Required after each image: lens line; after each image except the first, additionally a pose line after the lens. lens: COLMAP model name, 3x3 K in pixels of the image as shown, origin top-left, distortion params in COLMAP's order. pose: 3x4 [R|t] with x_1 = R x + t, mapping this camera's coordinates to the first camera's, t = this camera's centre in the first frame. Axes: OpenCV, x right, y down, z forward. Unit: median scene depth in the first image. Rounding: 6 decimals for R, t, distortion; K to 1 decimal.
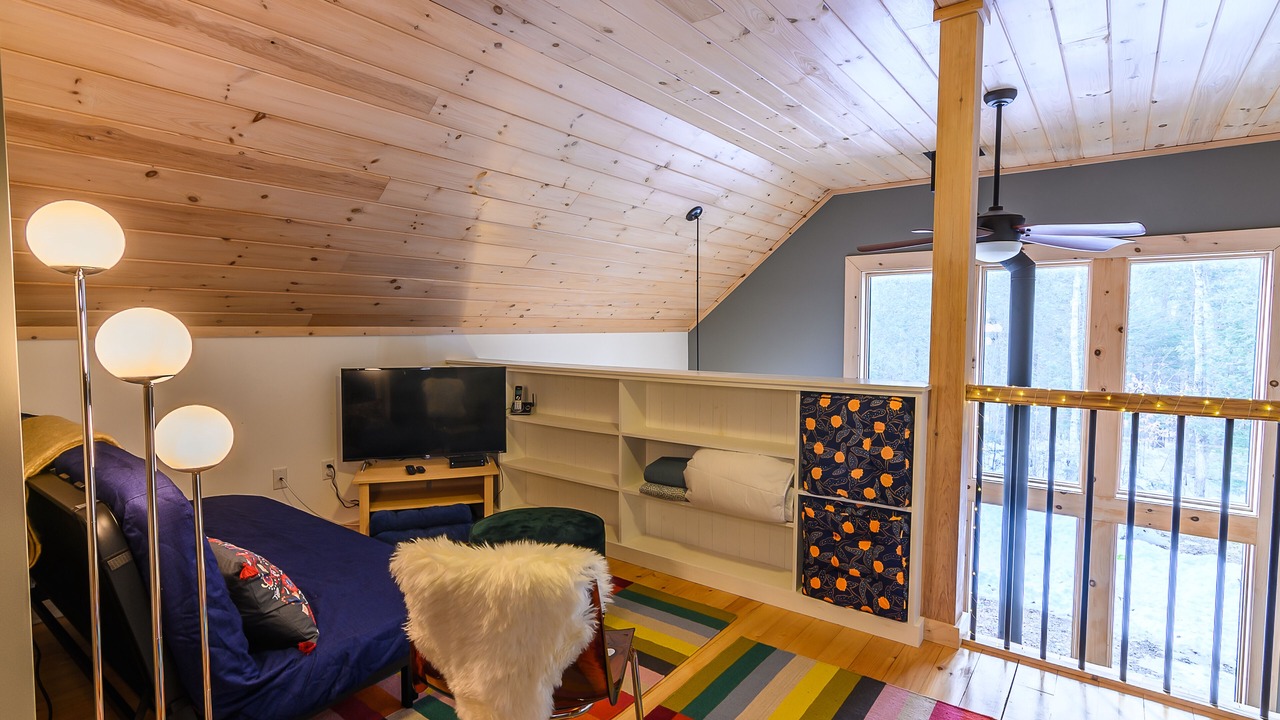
lens RADIAL K [[623.5, 0, 634.6], [0, 623.5, 362.9], [0, 0, 1]] dist [0.000303, 0.000842]
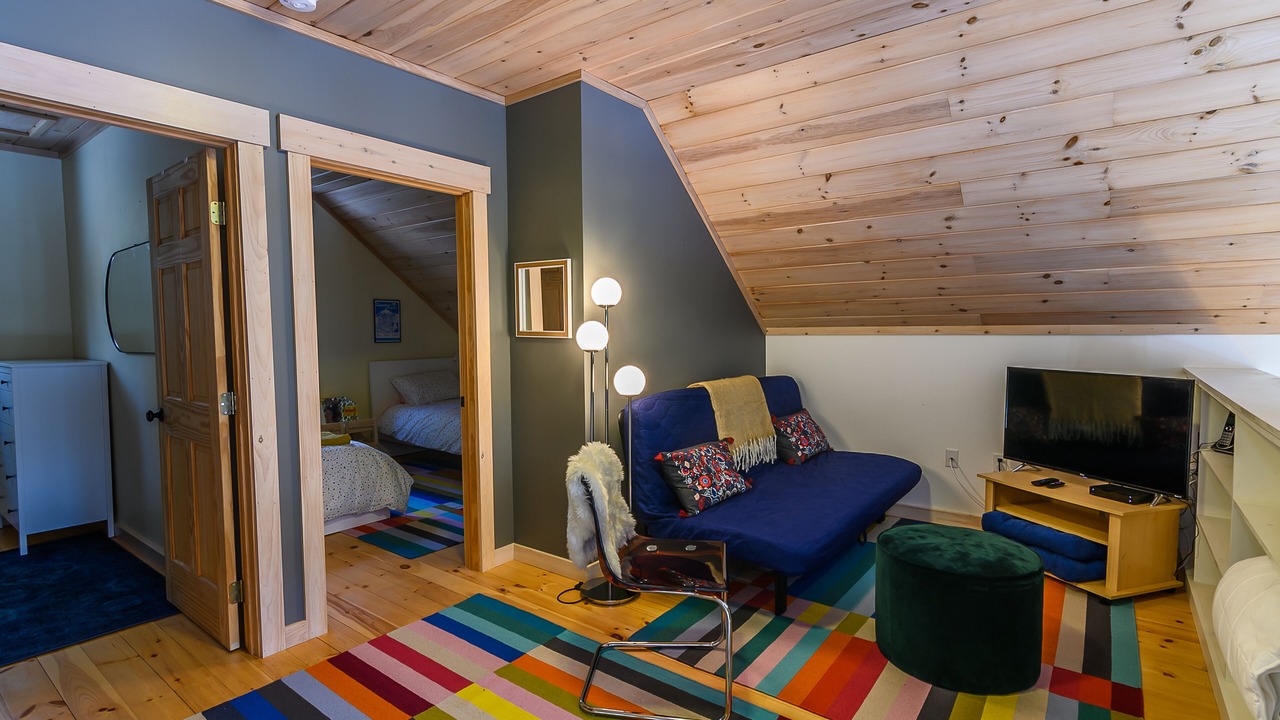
lens RADIAL K [[621.9, 0, 642.8], [0, 621.9, 362.6], [0, 0, 1]] dist [0.000221, 0.000824]
pose [[0.002754, 0.054970, -0.998484, 0.682770], [-0.050082, 0.997243, 0.054763, -0.029390], [0.998741, 0.049855, 0.005500, 0.503517]]
